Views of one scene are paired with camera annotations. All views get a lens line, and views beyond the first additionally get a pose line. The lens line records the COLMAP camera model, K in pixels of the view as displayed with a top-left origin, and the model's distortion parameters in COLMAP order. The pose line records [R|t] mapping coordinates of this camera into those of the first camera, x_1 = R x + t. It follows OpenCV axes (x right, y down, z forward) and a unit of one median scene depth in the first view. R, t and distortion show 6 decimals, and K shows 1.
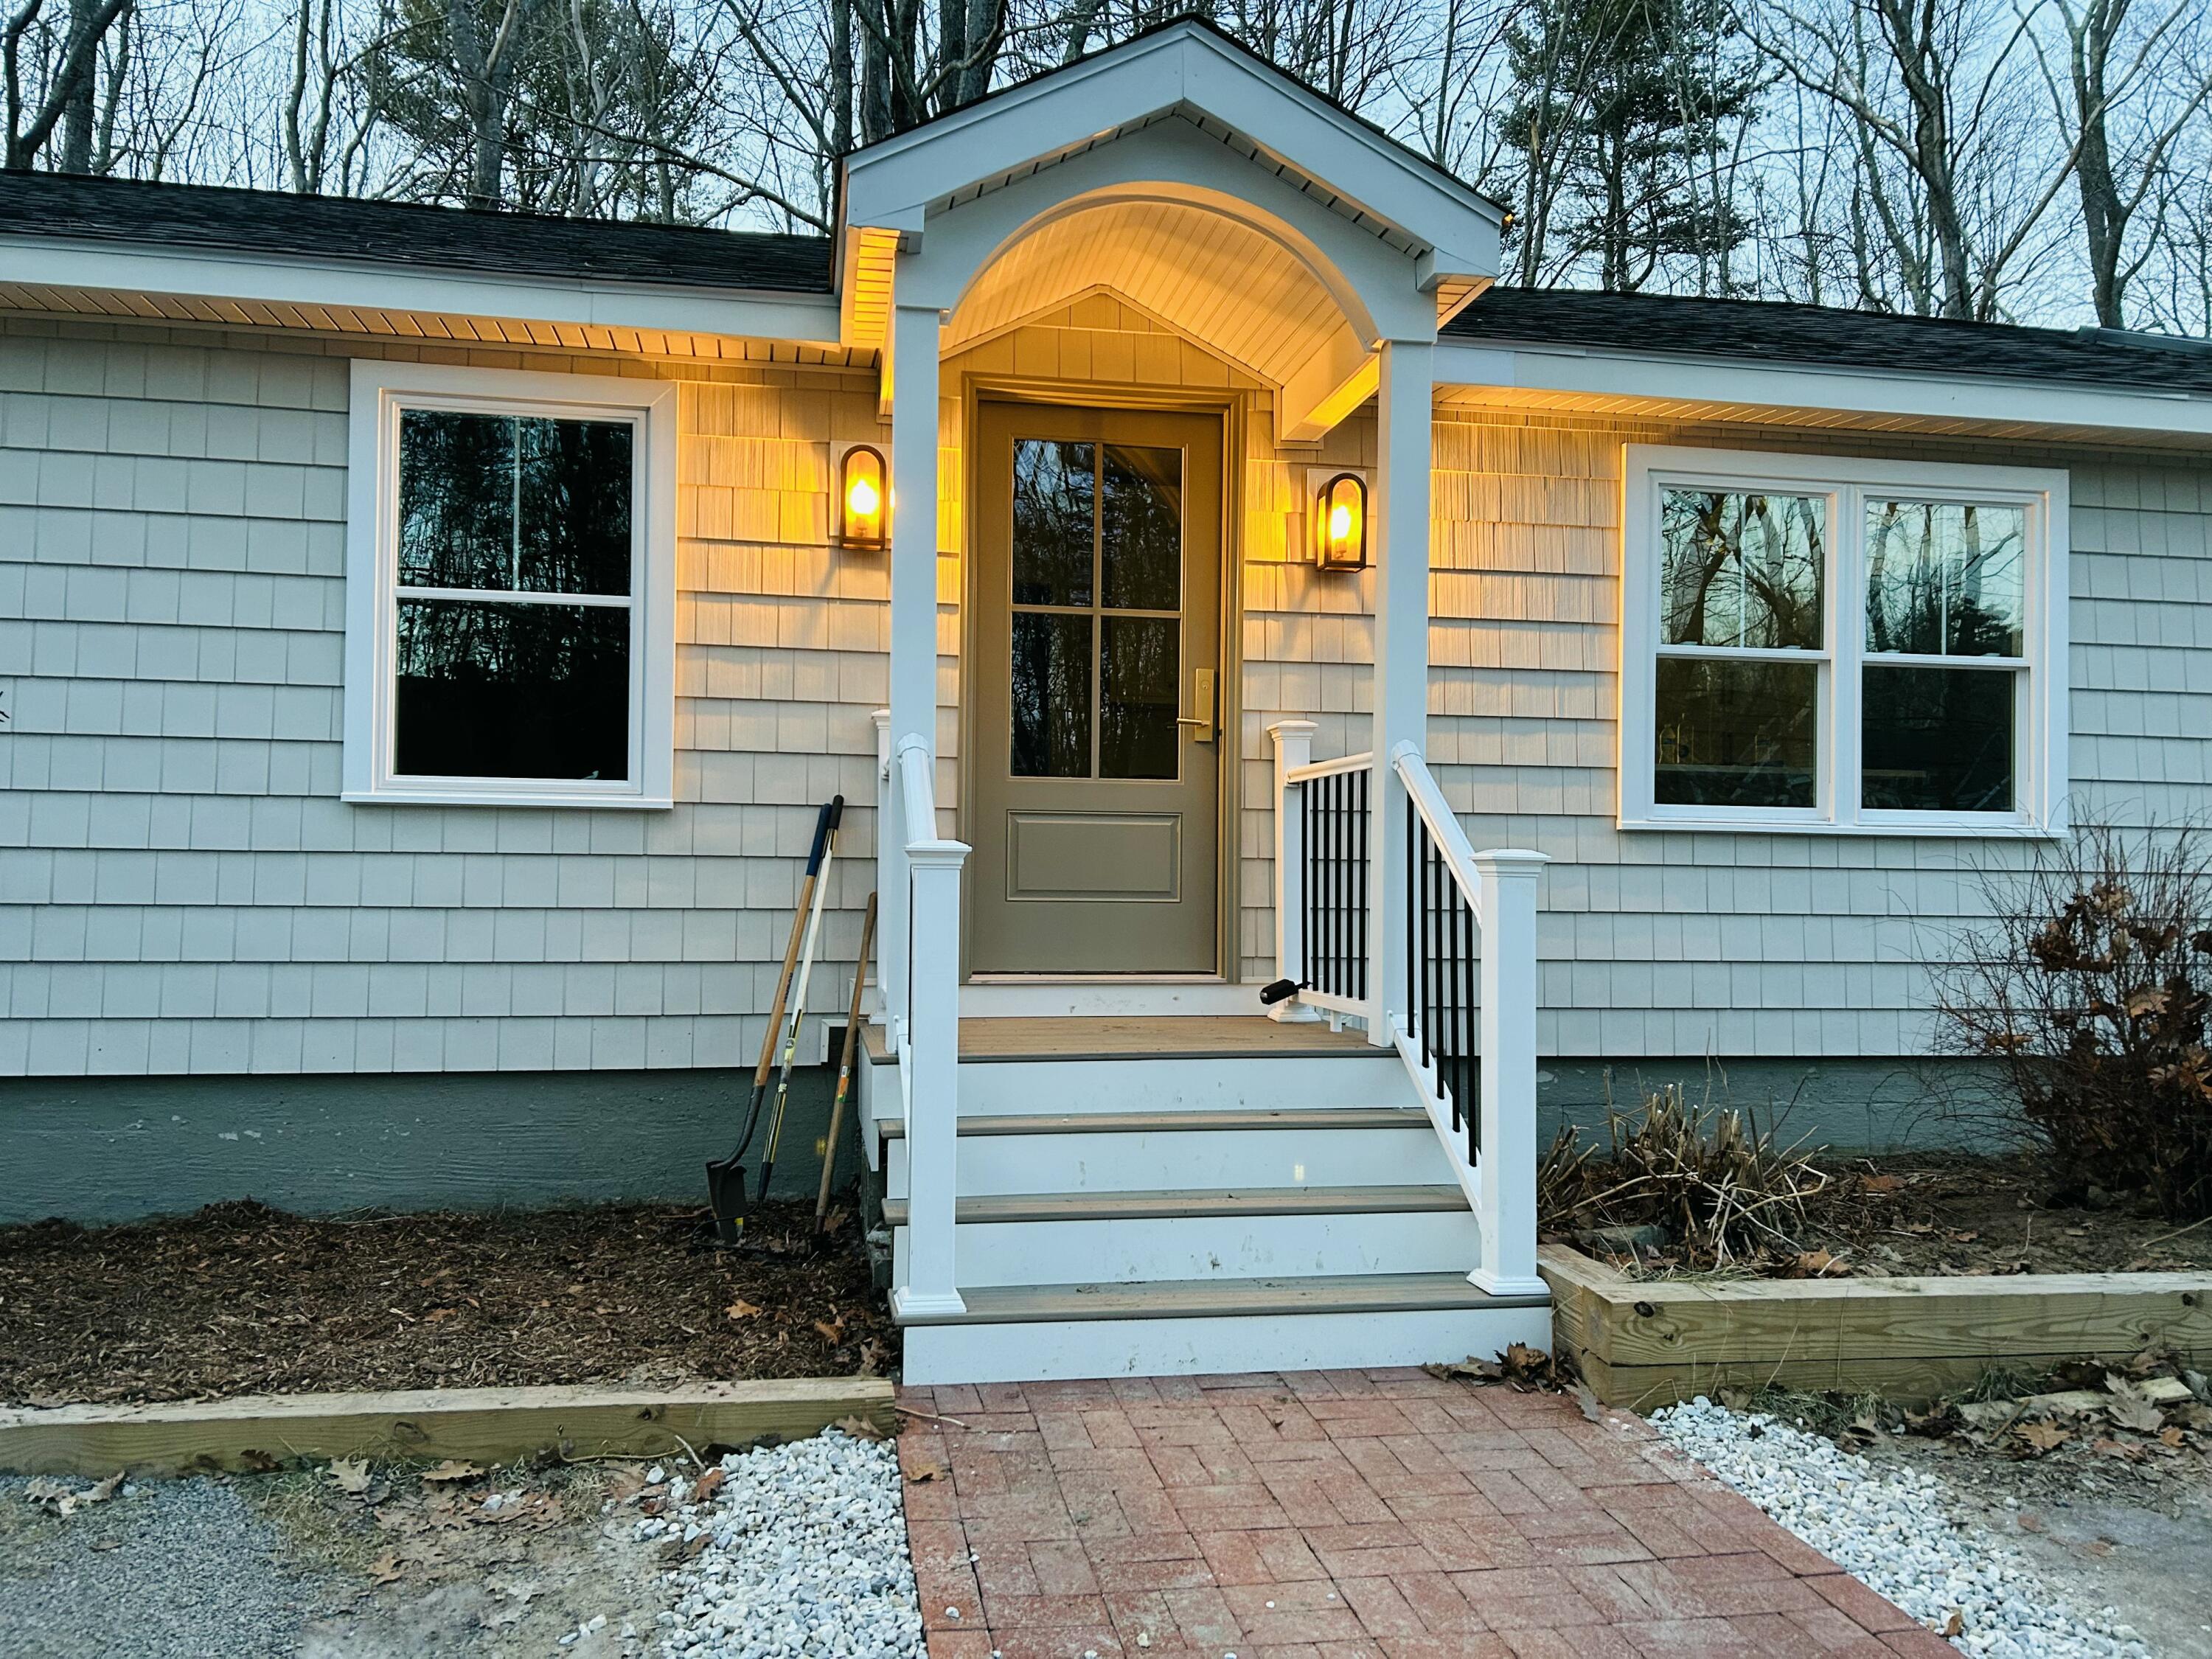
lens RADIAL K [[1676.4, 0, 1106.0], [0, 1676.4, 829.5], [0, 0, 1]] dist [0.056254, -0.052955]
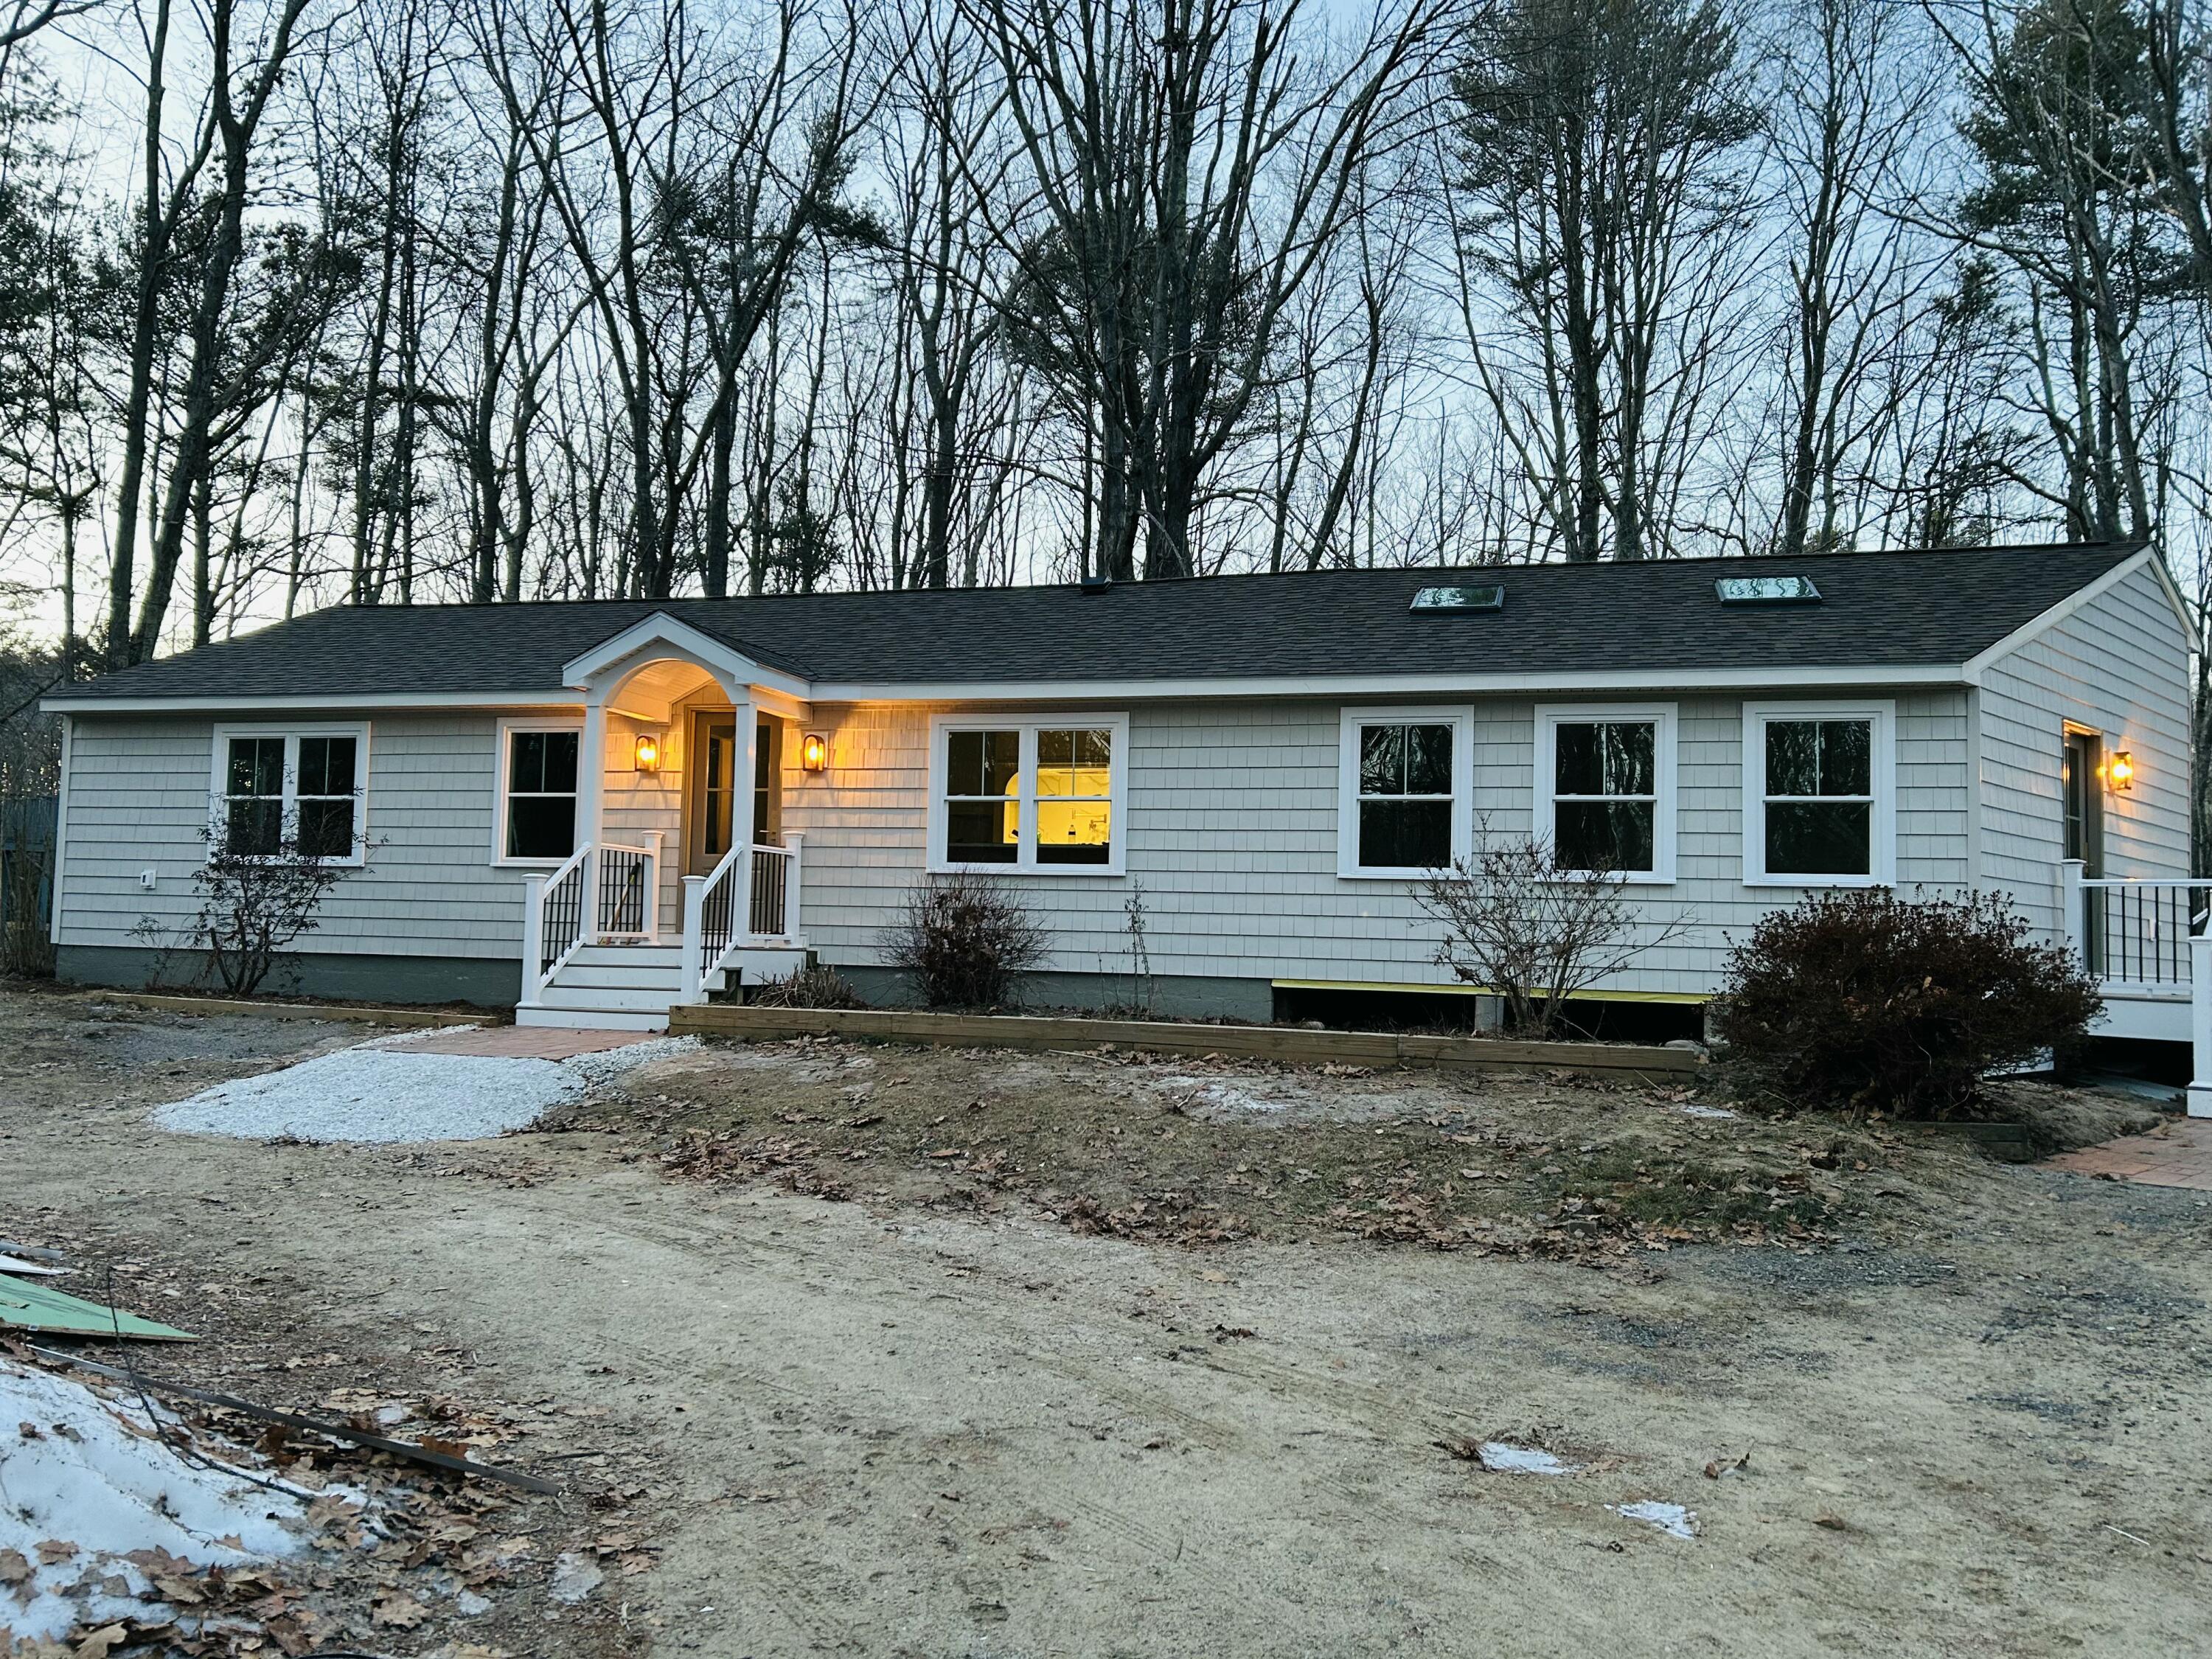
lens RADIAL K [[1701.2, 0, 1130.8], [0, 1701.2, 837.4], [0, 0, 1]] dist [0.022418, -0.000670]
pose [[0.901882, -0.017056, -0.431645, 1.835858], [0.000414, 0.999254, -0.038619, 0.048409], [0.431982, 0.034651, 0.901216, -1.204105]]
